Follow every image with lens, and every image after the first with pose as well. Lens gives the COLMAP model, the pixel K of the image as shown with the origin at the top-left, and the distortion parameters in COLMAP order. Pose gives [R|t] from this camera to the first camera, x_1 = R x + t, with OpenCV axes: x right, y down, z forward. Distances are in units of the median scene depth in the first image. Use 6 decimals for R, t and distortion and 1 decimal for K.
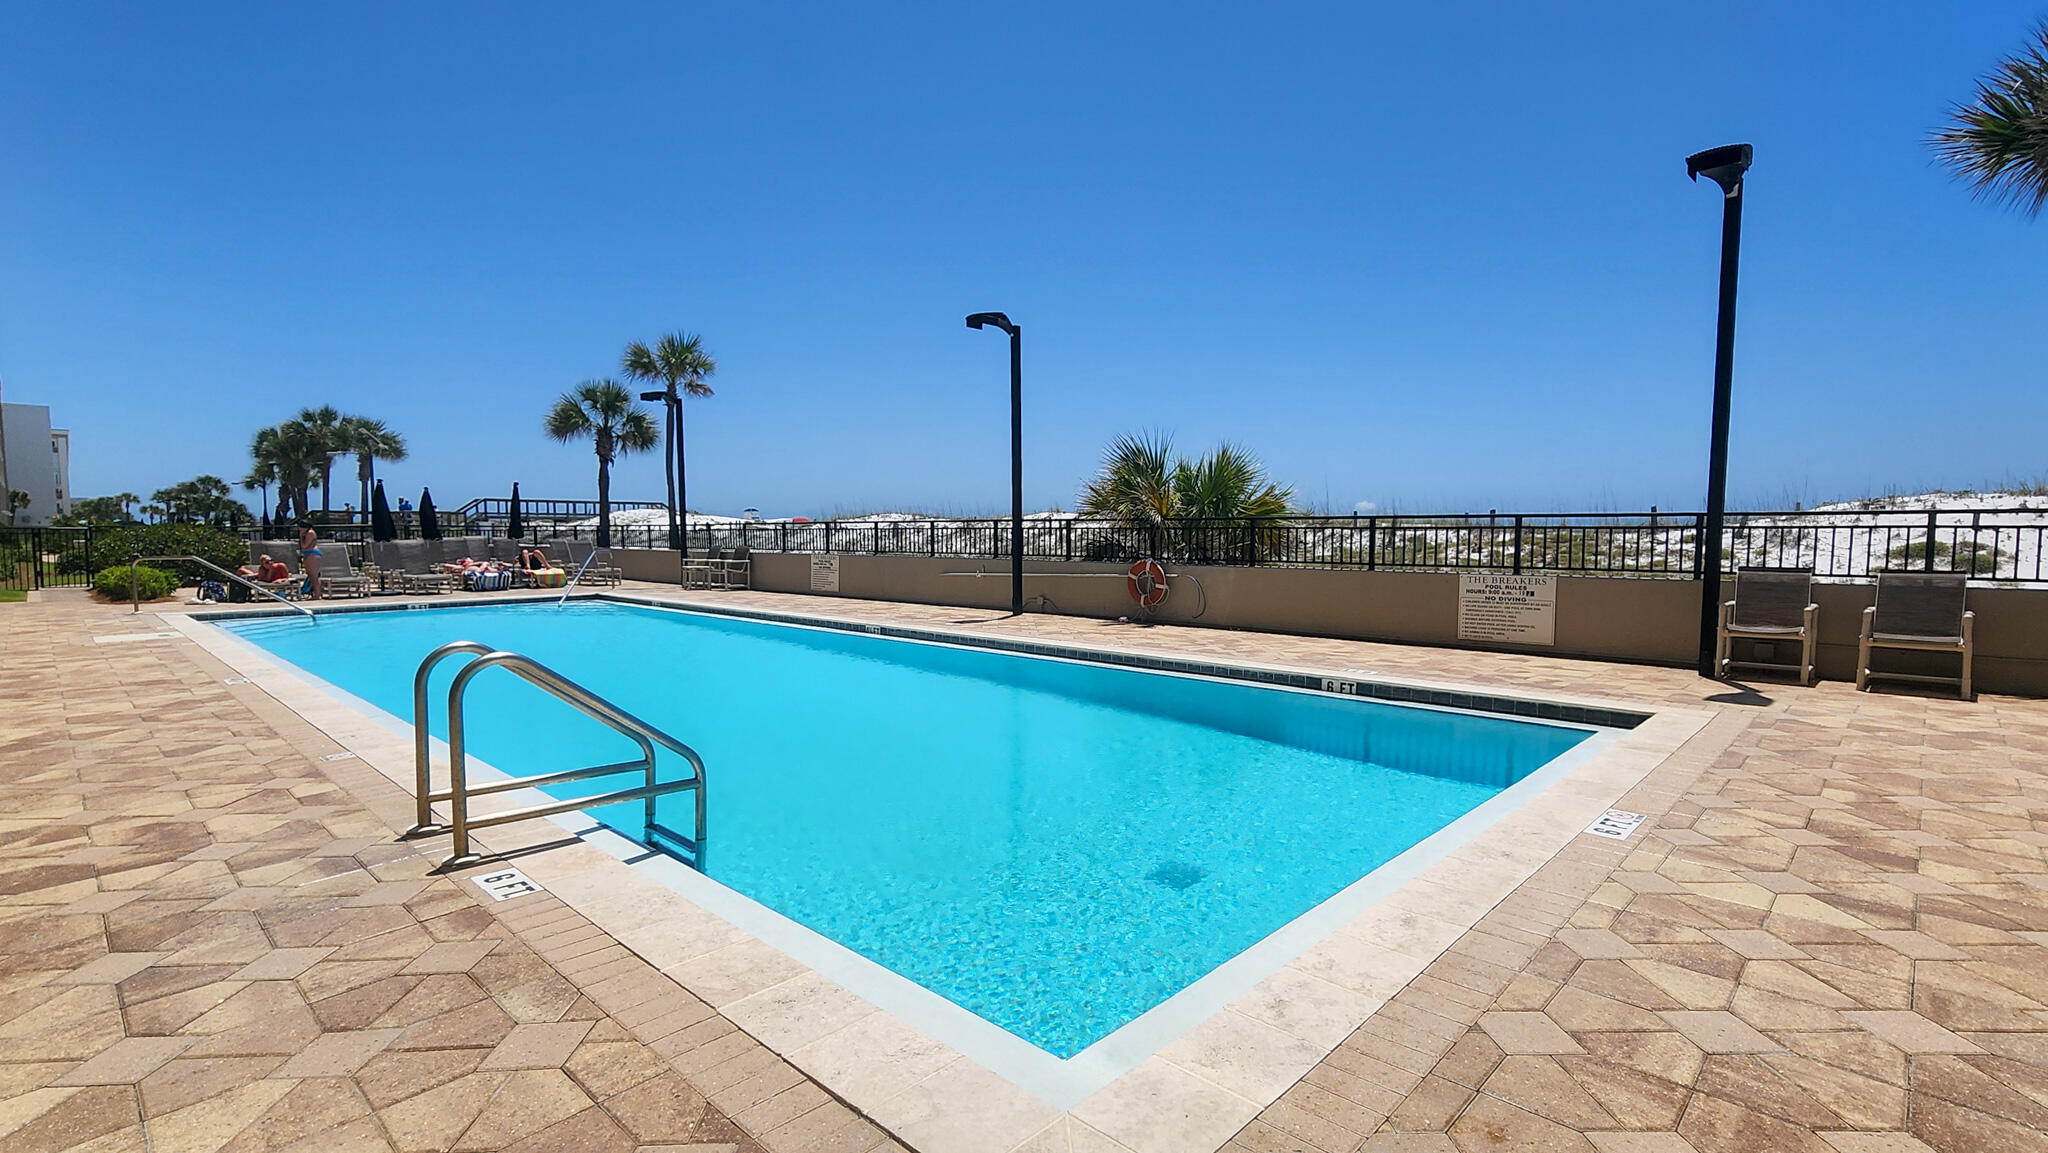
lens RADIAL K [[957.8, 0, 1021.4], [0, 957.8, 570.3], [0, 0, 1]] dist [-0.000961, -0.000075]
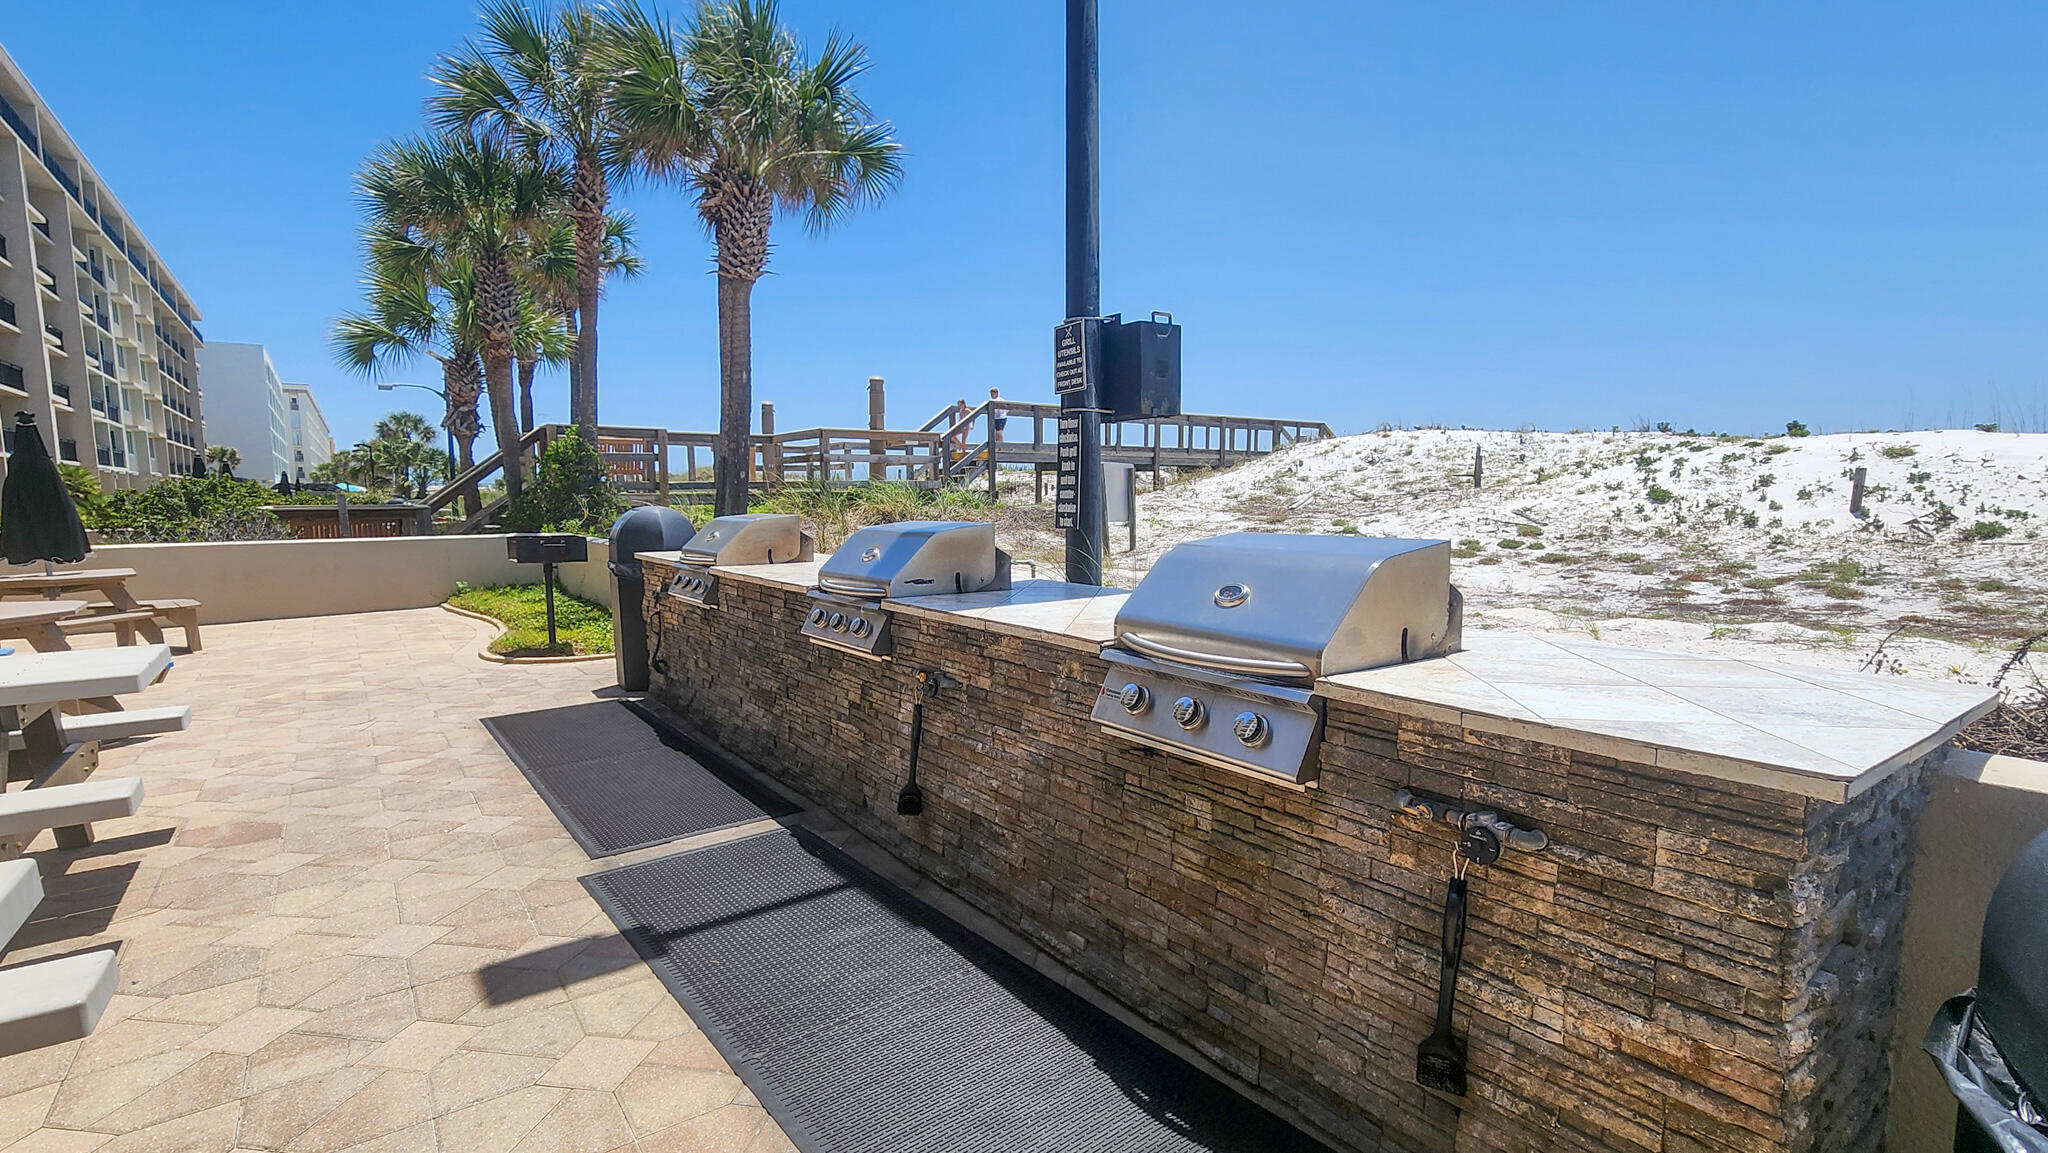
lens RADIAL K [[957.8, 0, 1026.6], [0, 957.8, 587.5], [0, 0, 1]] dist [-0.000961, -0.000075]
pose [[0.983259, 0.020883, -0.181015, -0.524832], [-0.012114, 0.998705, 0.049412, -0.030246], [0.181812, -0.046392, 0.982238, 0.713769]]
